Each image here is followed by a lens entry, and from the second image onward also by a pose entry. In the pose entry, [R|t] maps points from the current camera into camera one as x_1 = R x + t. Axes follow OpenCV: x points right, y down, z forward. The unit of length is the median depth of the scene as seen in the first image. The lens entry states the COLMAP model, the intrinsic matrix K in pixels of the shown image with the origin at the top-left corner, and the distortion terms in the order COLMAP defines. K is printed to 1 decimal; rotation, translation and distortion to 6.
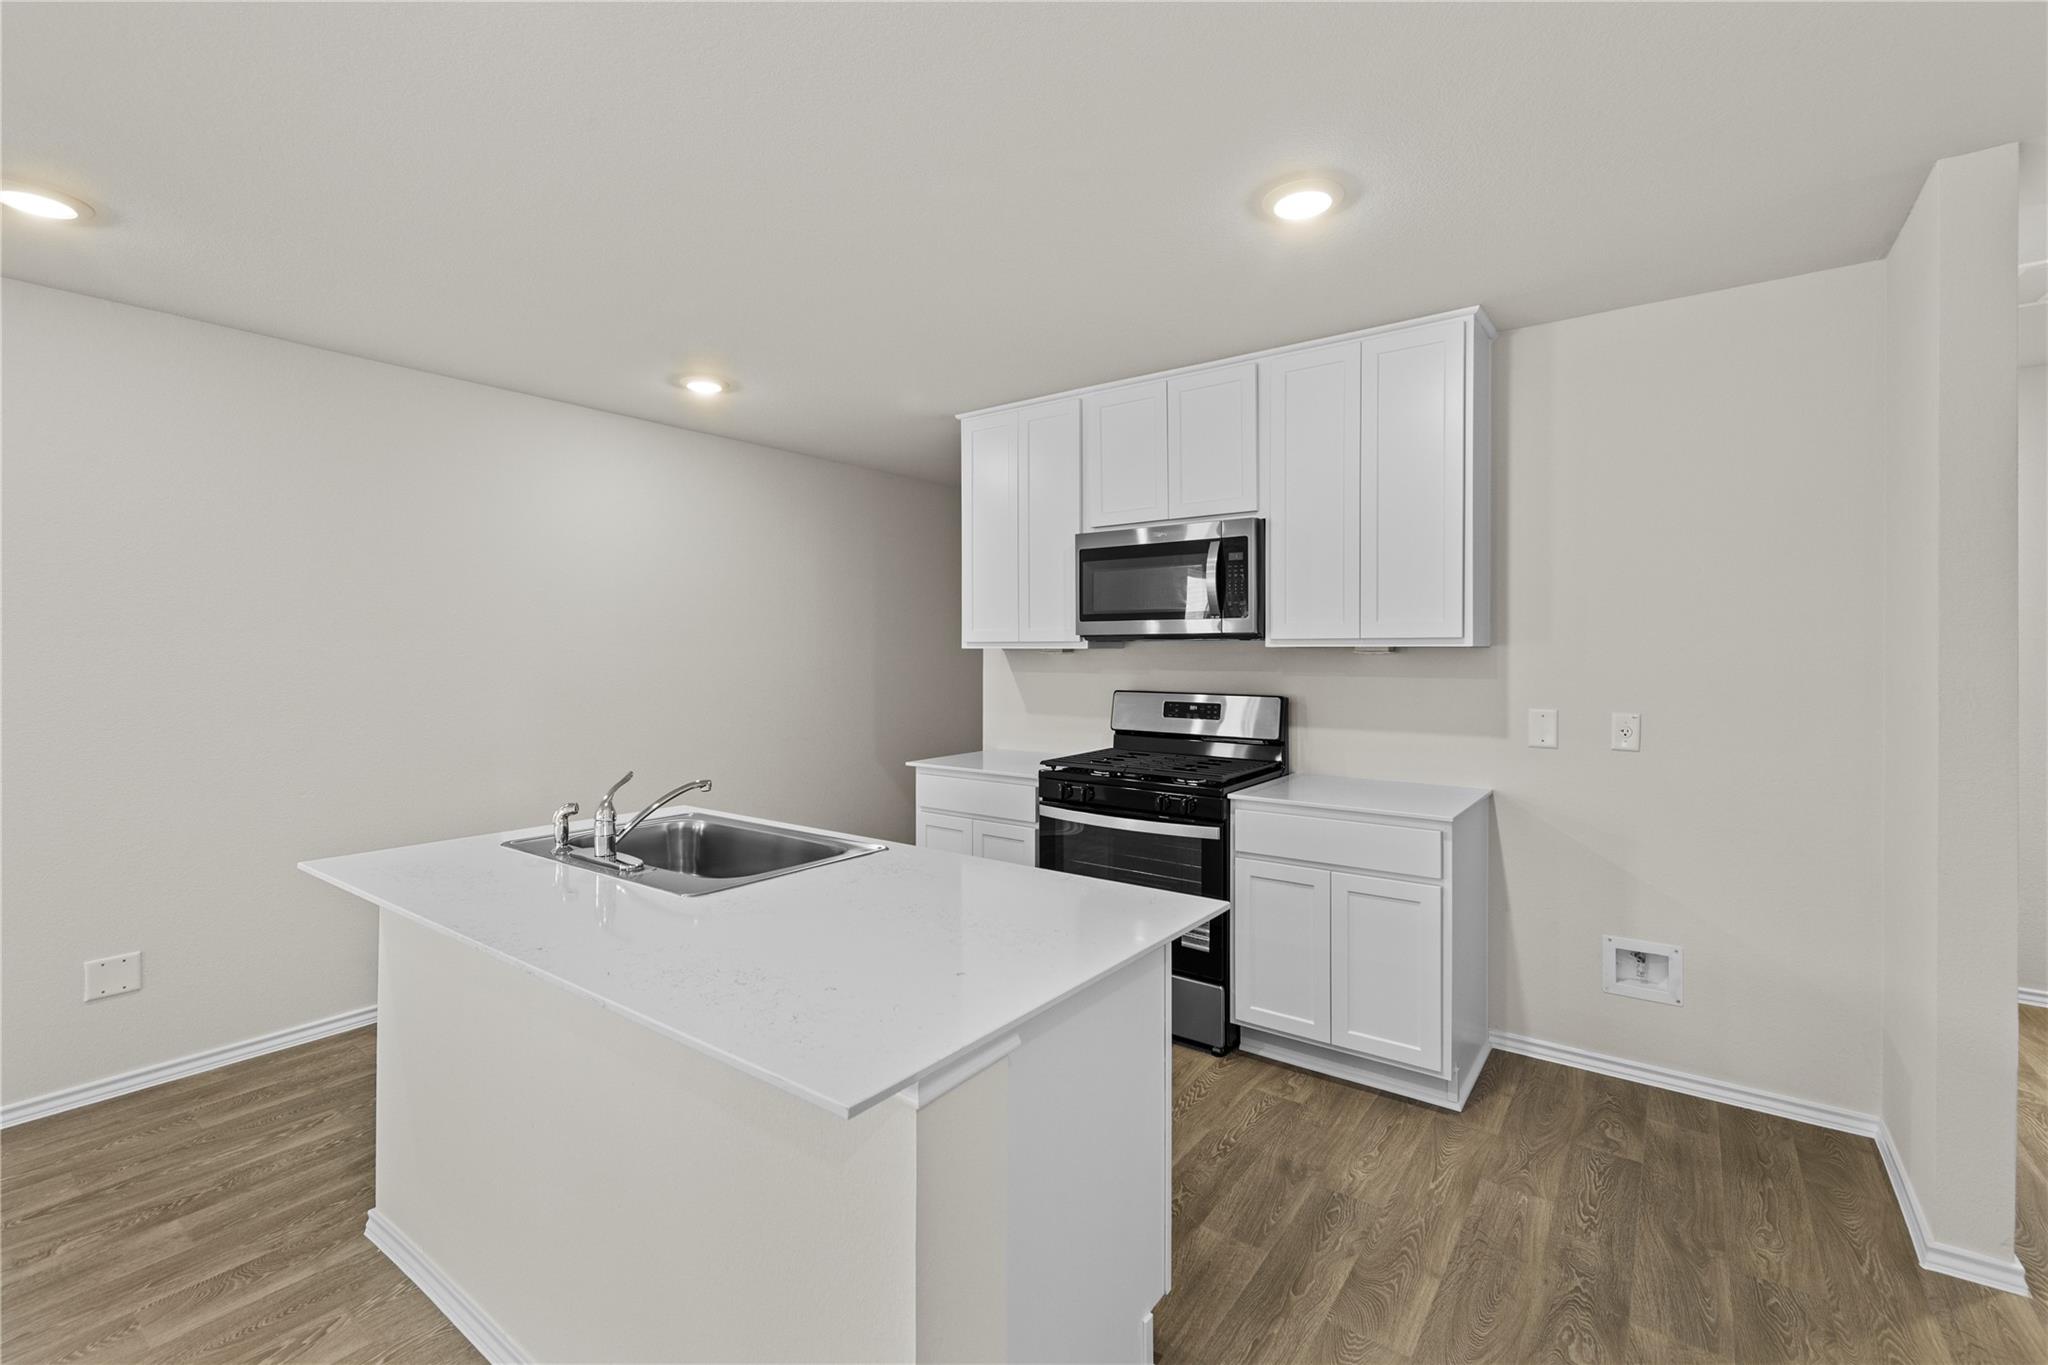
lens RADIAL K [[901.2, 0, 1023.7], [0, 901.2, 654.5], [0, 0, 1]] dist [0.001768, 0.000380]
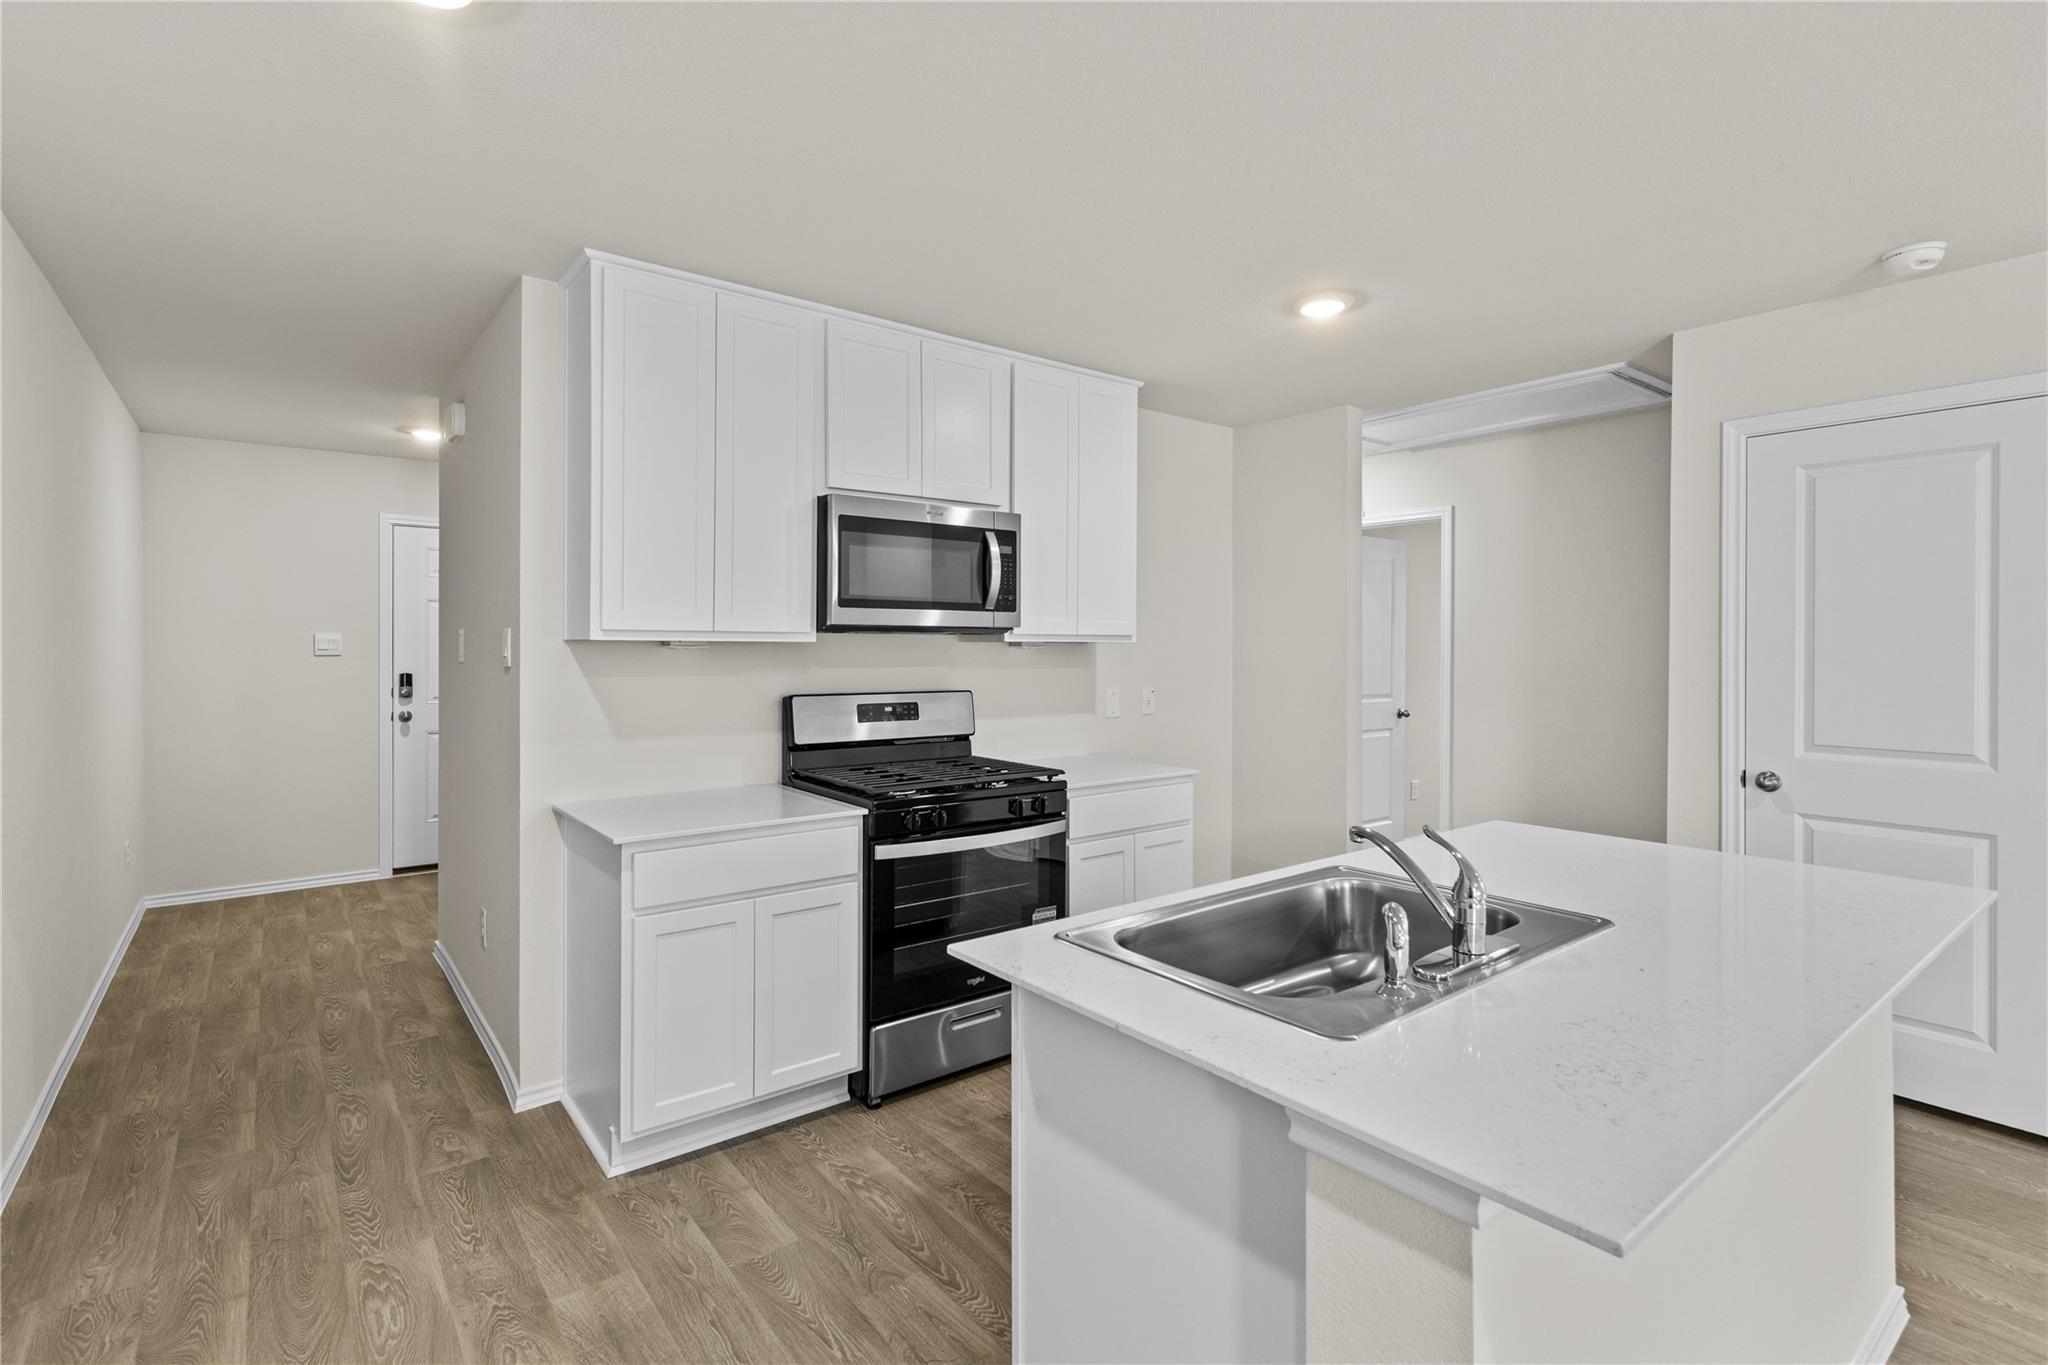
lens RADIAL K [[973.7, 0, 965.2], [0, 973.7, 645.7], [0, 0, 1]] dist [0.004891, 0.000903]
pose [[0.286750, 0.000126, 0.958006, -0.825837], [0.002822, 0.999996, -0.000976, -0.002592], [-0.958001, 0.002983, 0.286748, 0.751272]]
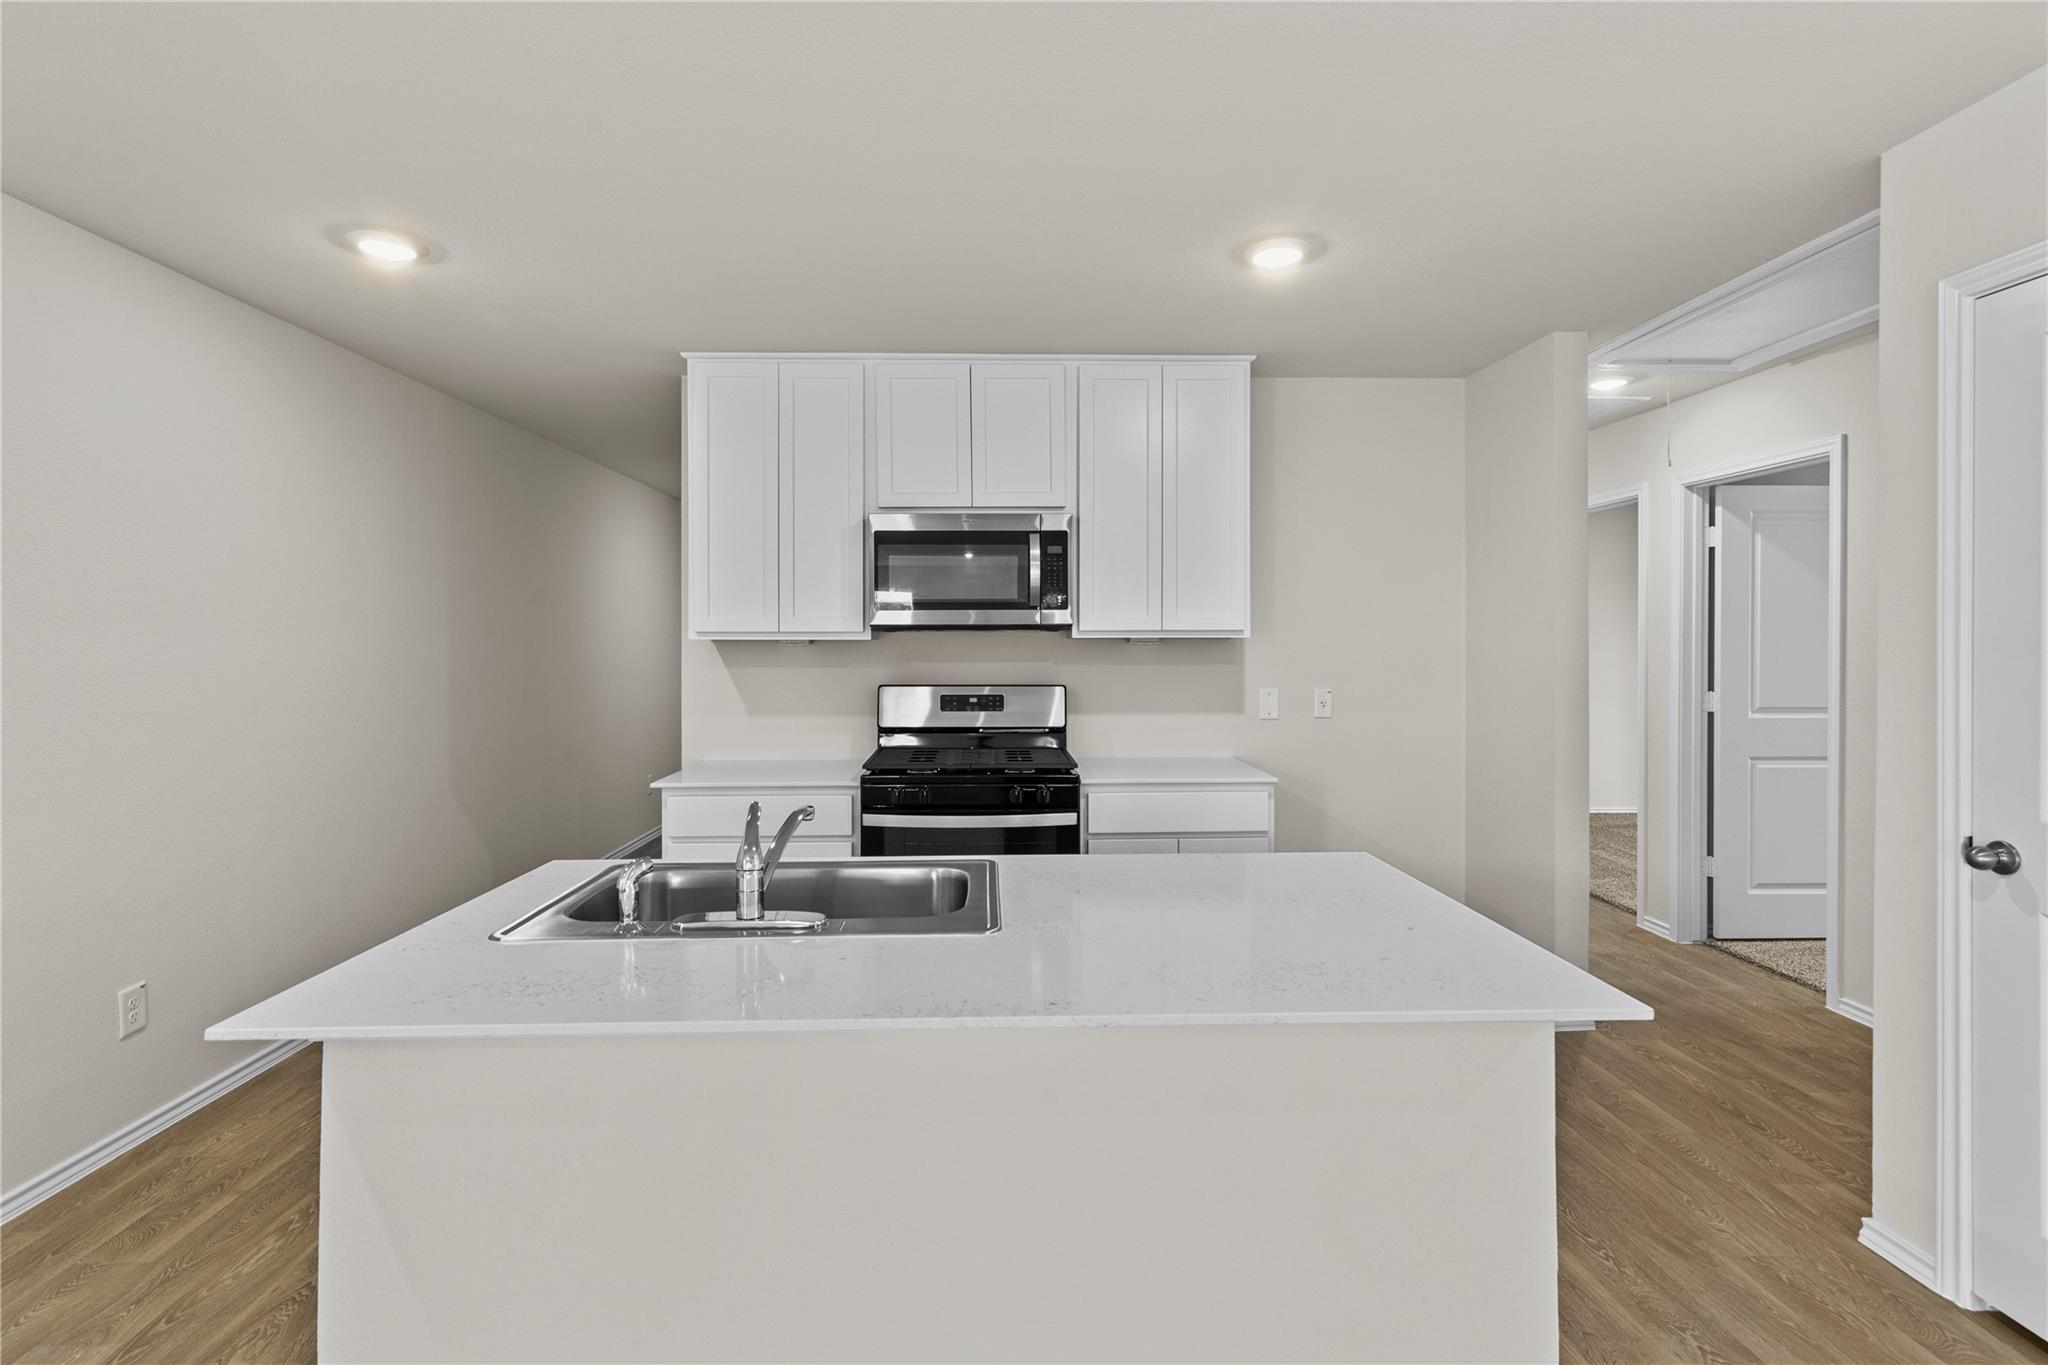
lens RADIAL K [[973.7, 0, 1024.9], [0, 973.7, 662.7], [0, 0, 1]] dist [0.004891, 0.000903]
pose [[0.800028, -0.007506, 0.599916, -0.472510], [0.007289, 0.999970, 0.002791, 0.017916], [-0.599919, 0.002140, 0.800058, 0.124132]]
